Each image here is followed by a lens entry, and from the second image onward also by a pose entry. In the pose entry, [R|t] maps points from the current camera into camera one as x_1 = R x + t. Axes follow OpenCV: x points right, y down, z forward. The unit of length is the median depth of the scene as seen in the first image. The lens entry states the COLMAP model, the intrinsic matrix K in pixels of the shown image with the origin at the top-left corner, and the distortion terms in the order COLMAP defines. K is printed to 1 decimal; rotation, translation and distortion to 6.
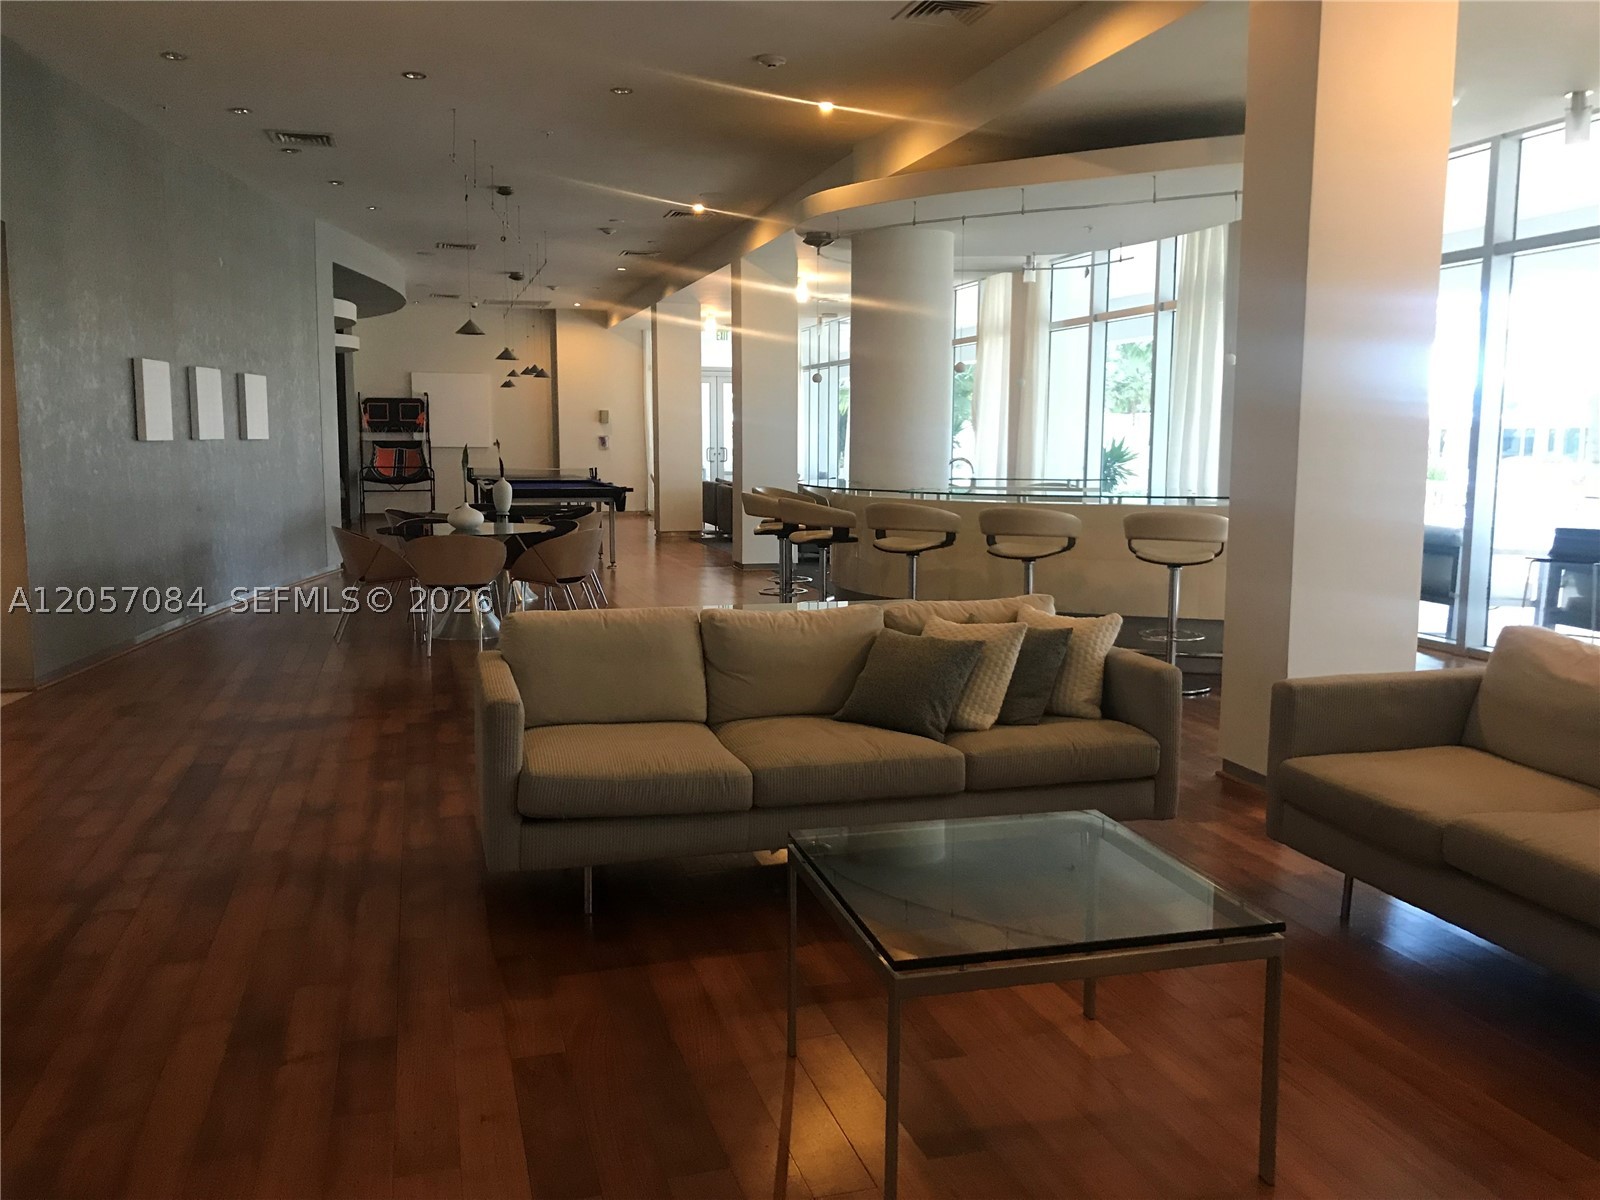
lens RADIAL K [[1311.2, 0, 800.0], [0, 1311.2, 600.0], [0, 0, 1]] dist [0.039325, -0.015370]
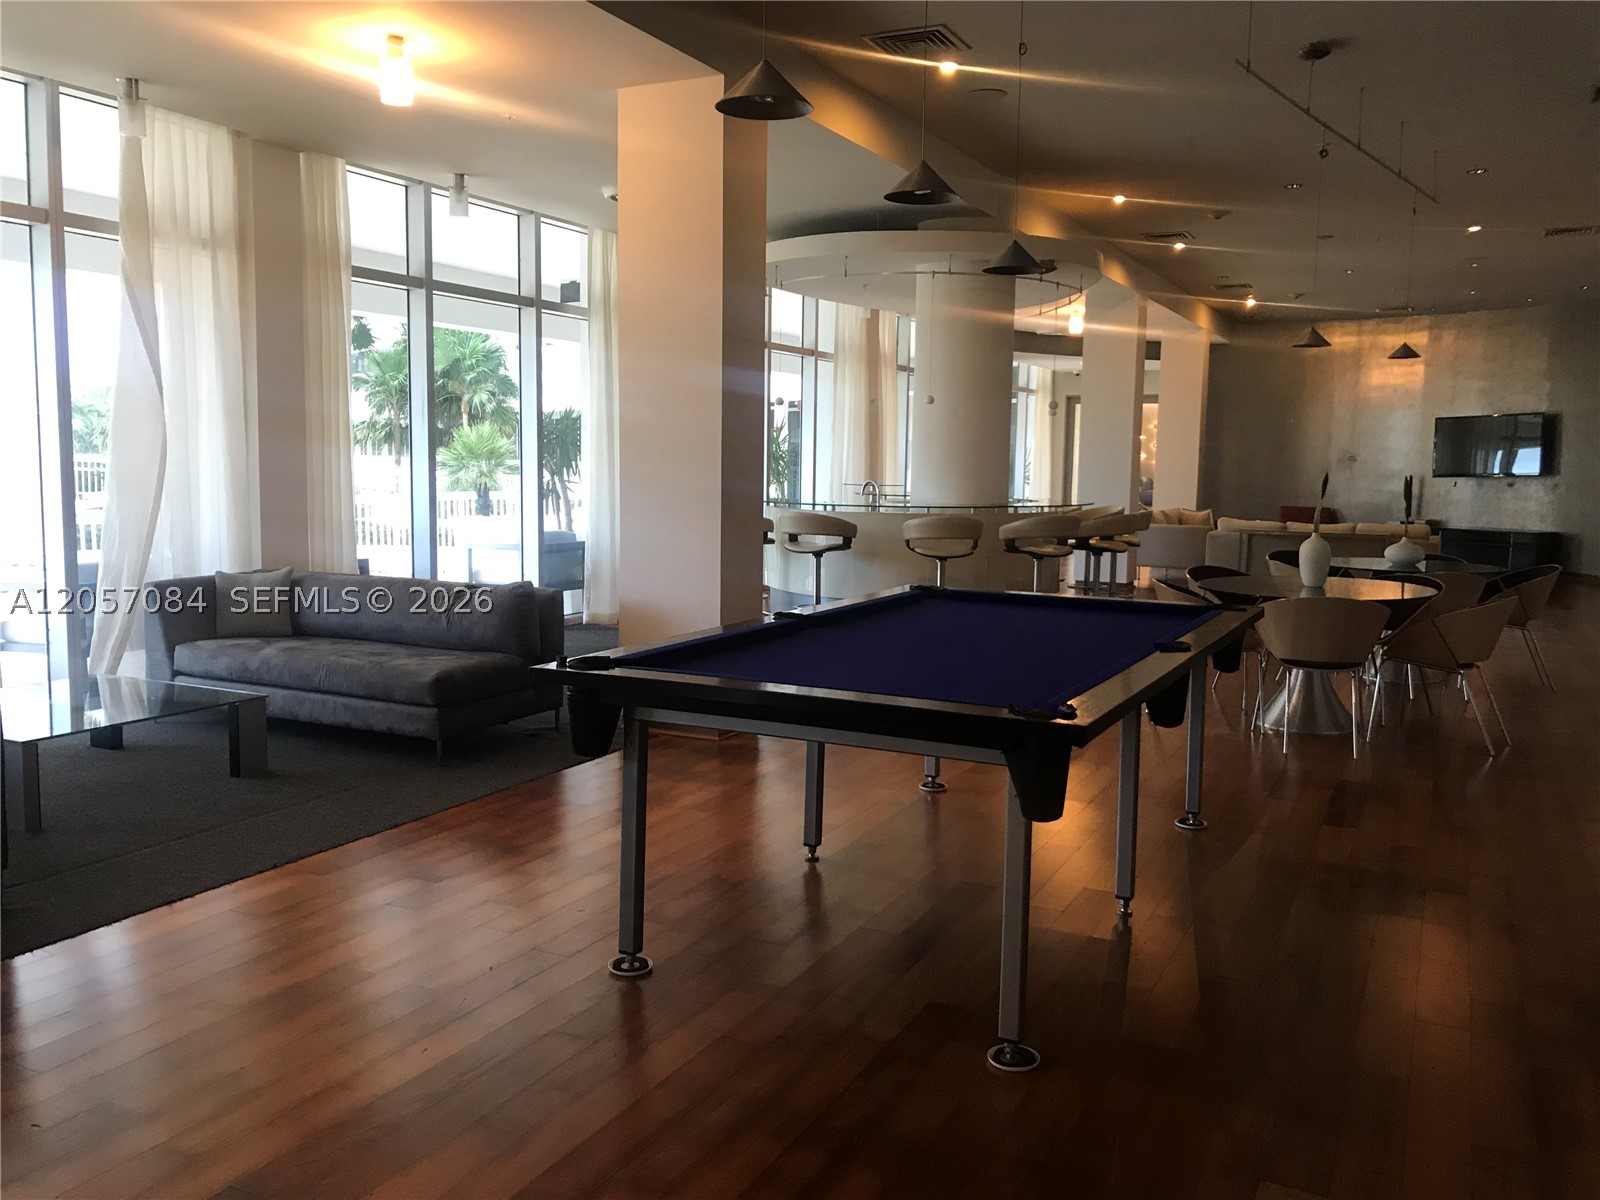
lens RADIAL K [[1311.2, 0, 800.0], [0, 1311.2, 600.0], [0, 0, 1]] dist [0.039325, -0.015370]
pose [[-0.715591, -0.090844, 0.692587, -0.477884], [0.064852, 0.978584, 0.195363, -0.187423], [-0.695502, 0.184716, -0.694375, 1.515574]]
